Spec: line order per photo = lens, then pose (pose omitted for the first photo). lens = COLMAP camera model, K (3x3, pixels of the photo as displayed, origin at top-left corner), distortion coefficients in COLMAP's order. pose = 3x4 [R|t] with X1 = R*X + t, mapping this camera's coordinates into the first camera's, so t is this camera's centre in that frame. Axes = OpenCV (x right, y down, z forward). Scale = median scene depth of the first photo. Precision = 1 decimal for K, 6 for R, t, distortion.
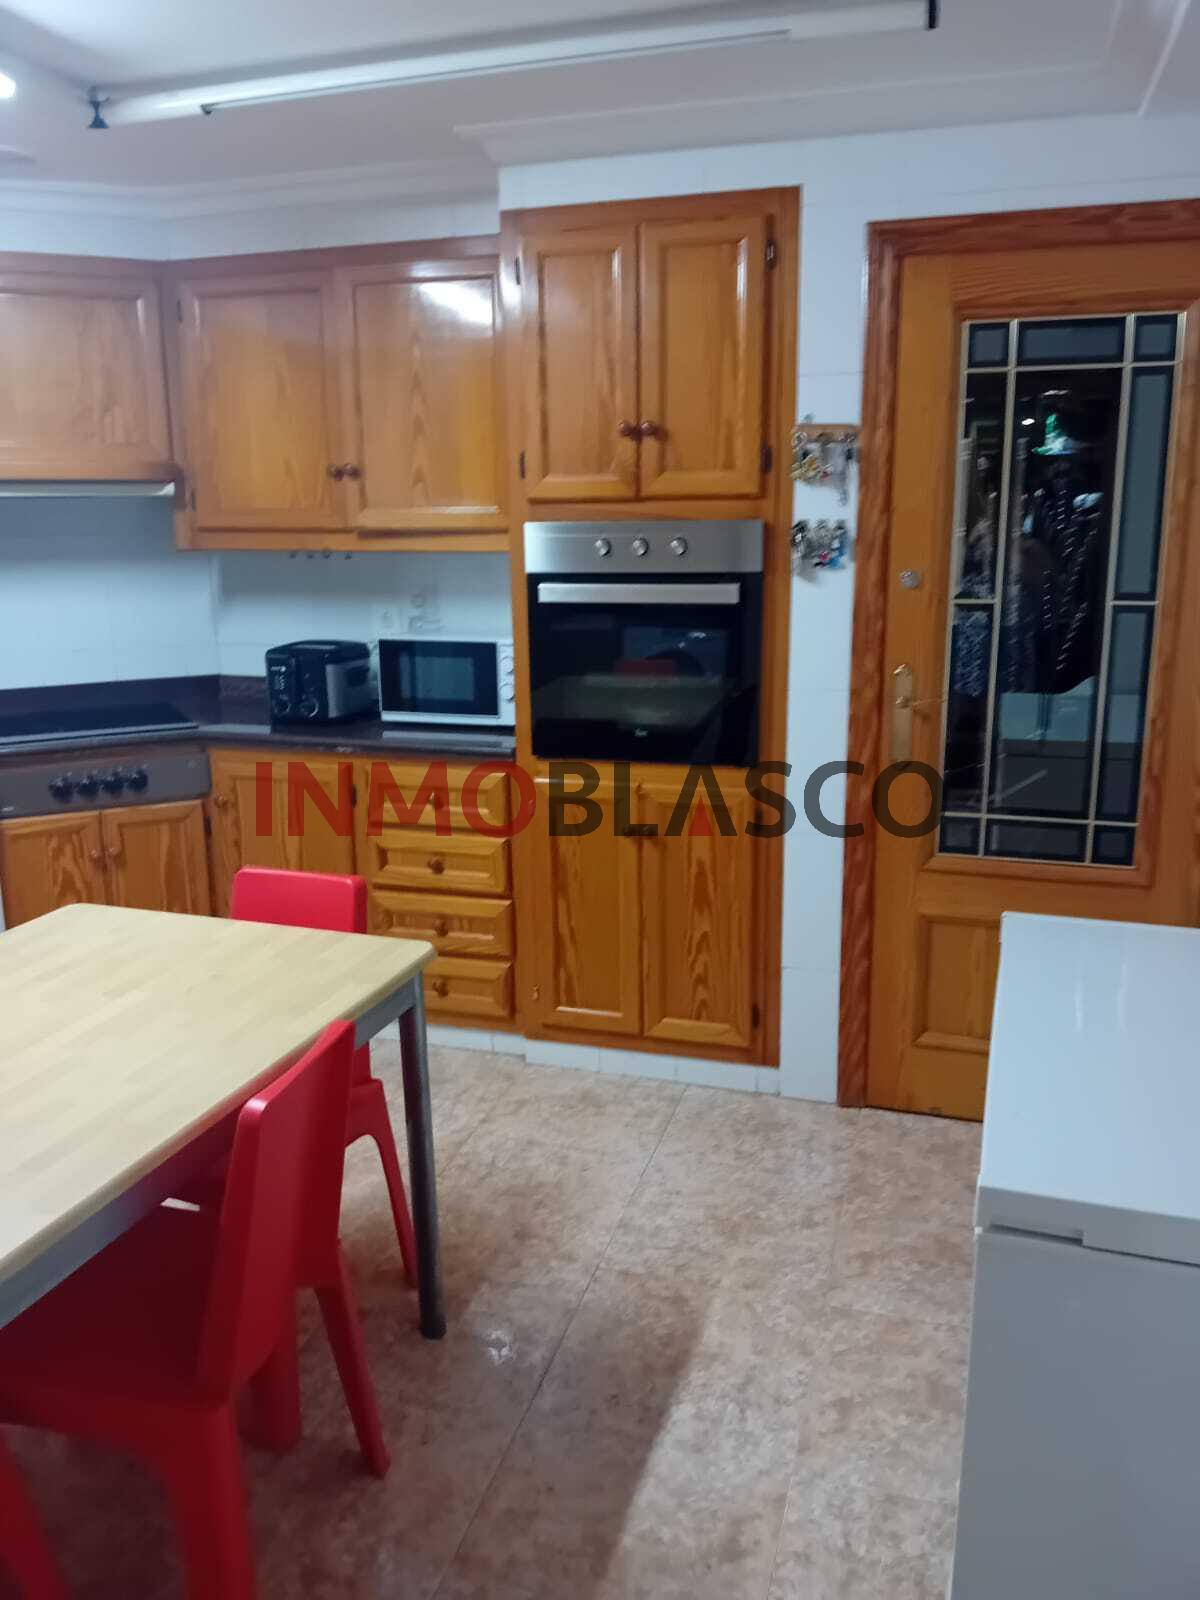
lens RADIAL K [[1280.2, 0, 600.0], [0, 1280.2, 800.0], [0, 0, 1]] dist [0.170413, -0.400956]
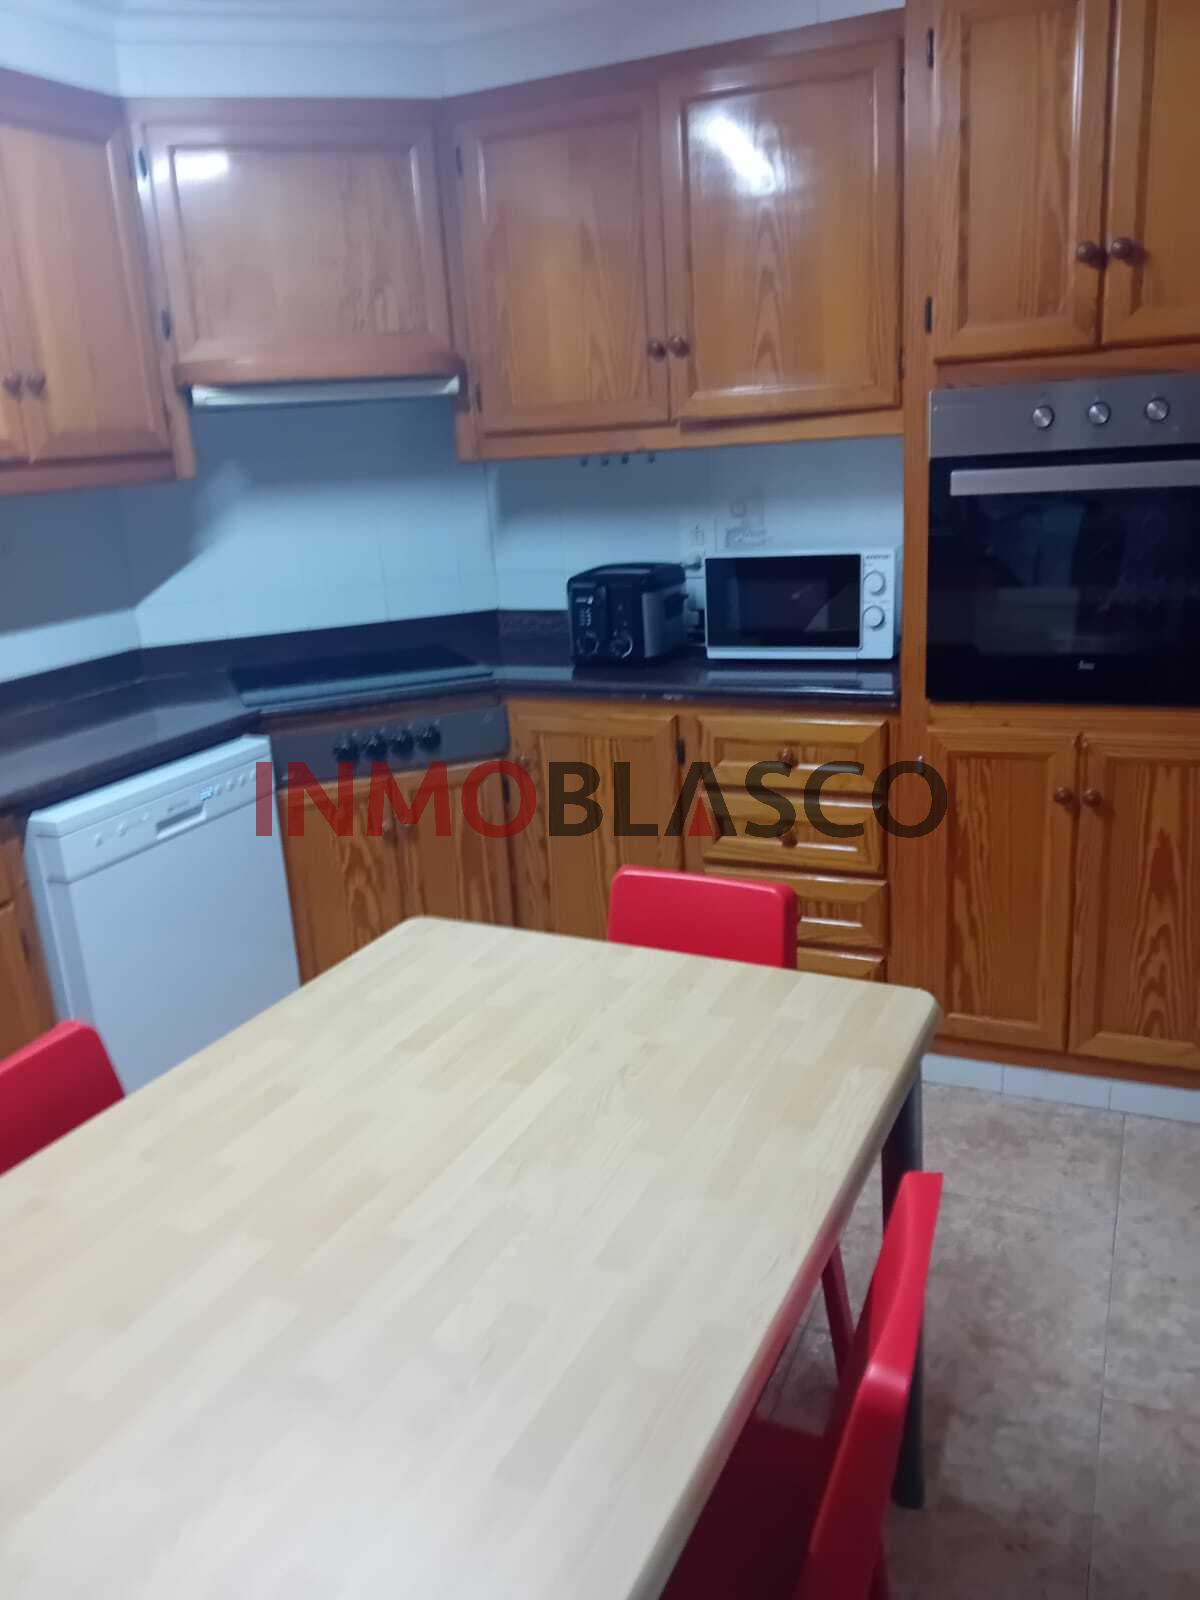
lens RADIAL K [[1271.5, 0, 600.0], [0, 1271.5, 800.0], [0, 0, 1]] dist [0.121260, -0.227642]
pose [[0.990609, -0.015006, -0.135902, -0.136039], [0.023698, 0.997759, 0.062573, -0.025535], [0.134658, -0.065206, 0.988744, 0.192212]]
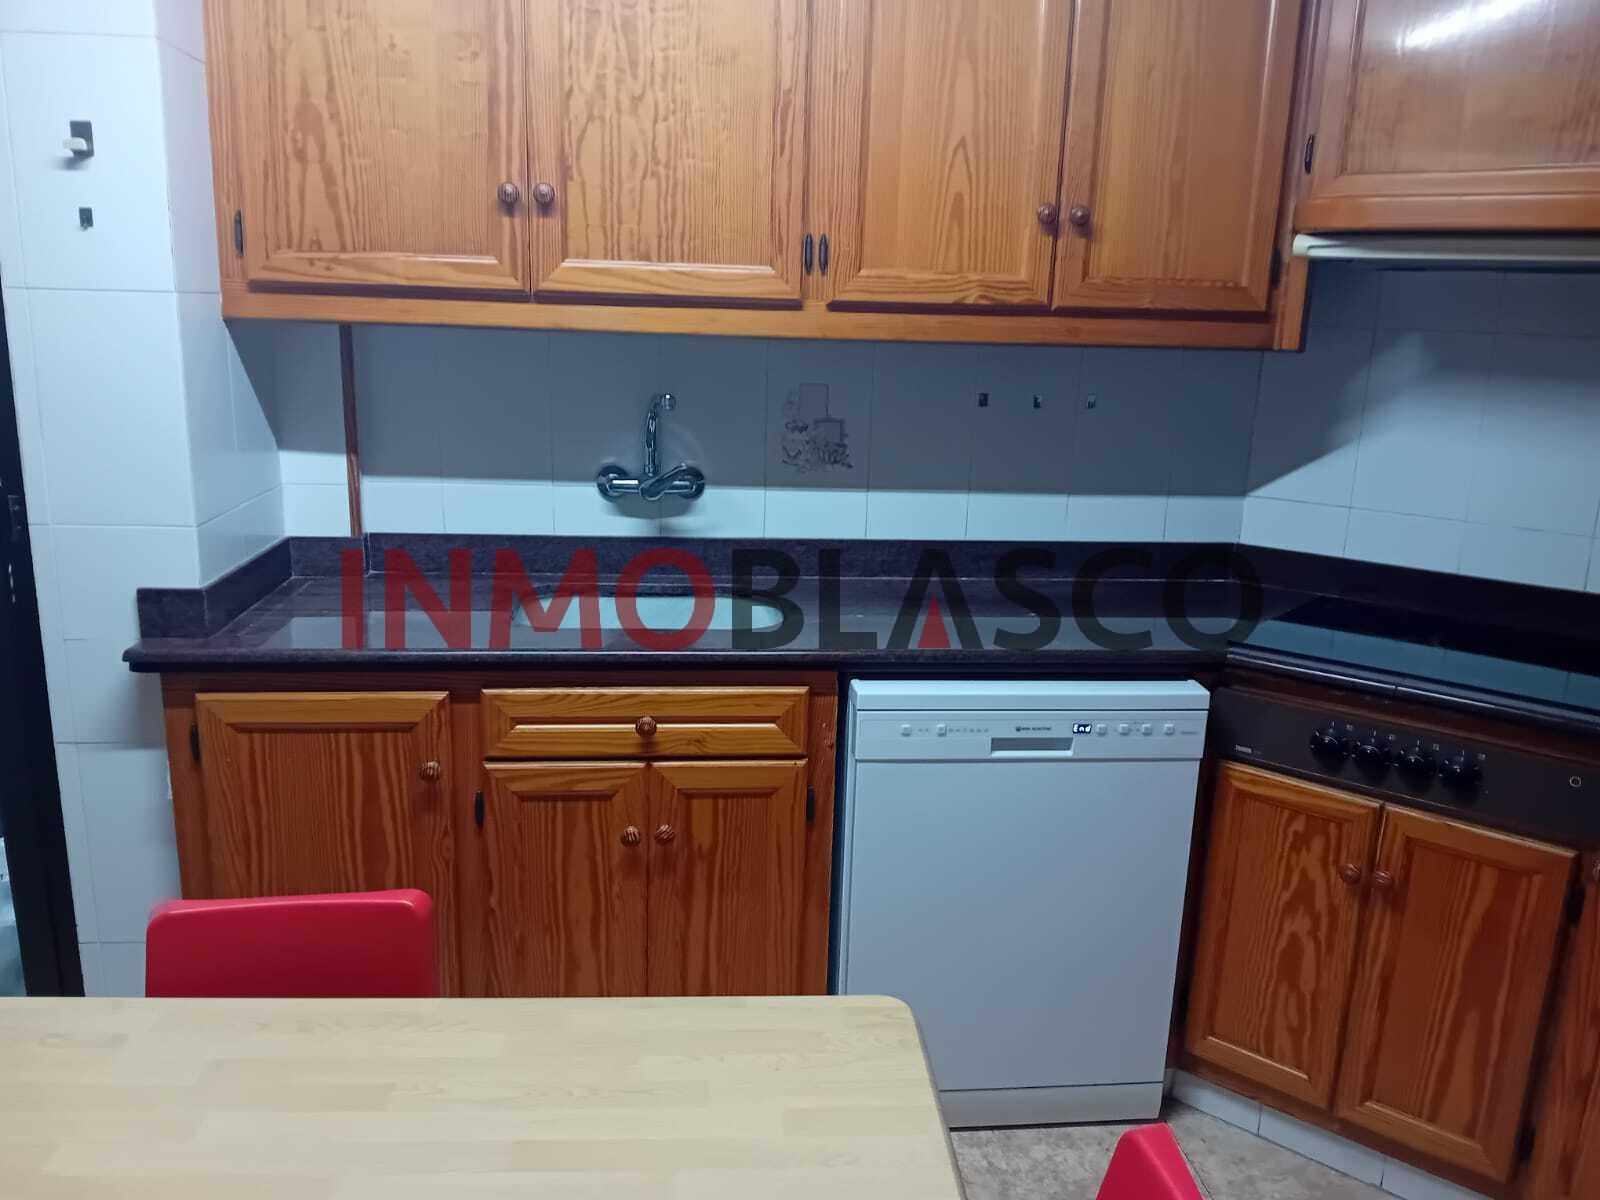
lens RADIAL K [[1271.5, 0, 805.8], [0, 1271.5, 606.8], [0, 0, 1]] dist [0.121260, -0.227642]
pose [[0.401179, 0.235529, -0.885201, 0.001839], [-0.246245, 0.958534, 0.143441, -0.097123], [0.882280, 0.160431, 0.442542, 0.514670]]
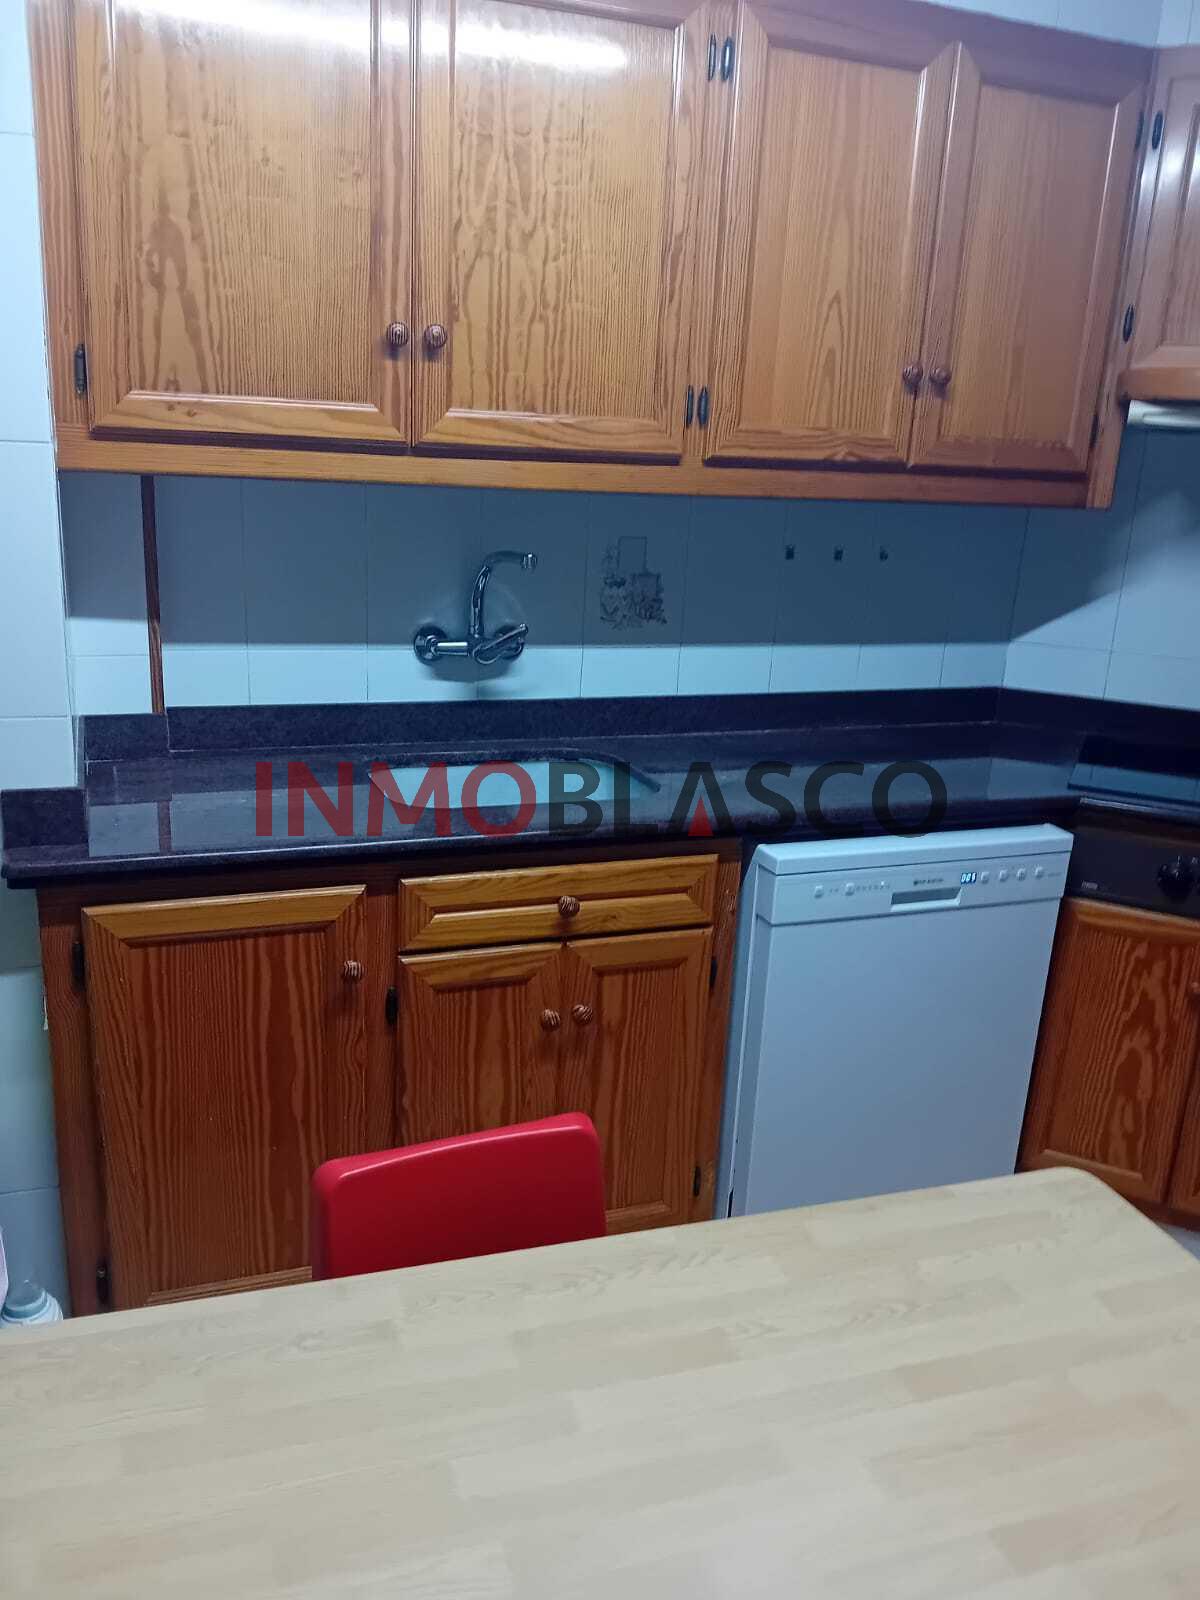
lens RADIAL K [[1271.5, 0, 600.0], [0, 1271.5, 800.0], [0, 0, 1]] dist [0.121260, -0.227642]
pose [[0.620483, 0.255301, -0.741500, -0.121352], [-0.236758, 0.962389, 0.133237, -0.065398], [0.747627, 0.092885, 0.657591, 0.353183]]
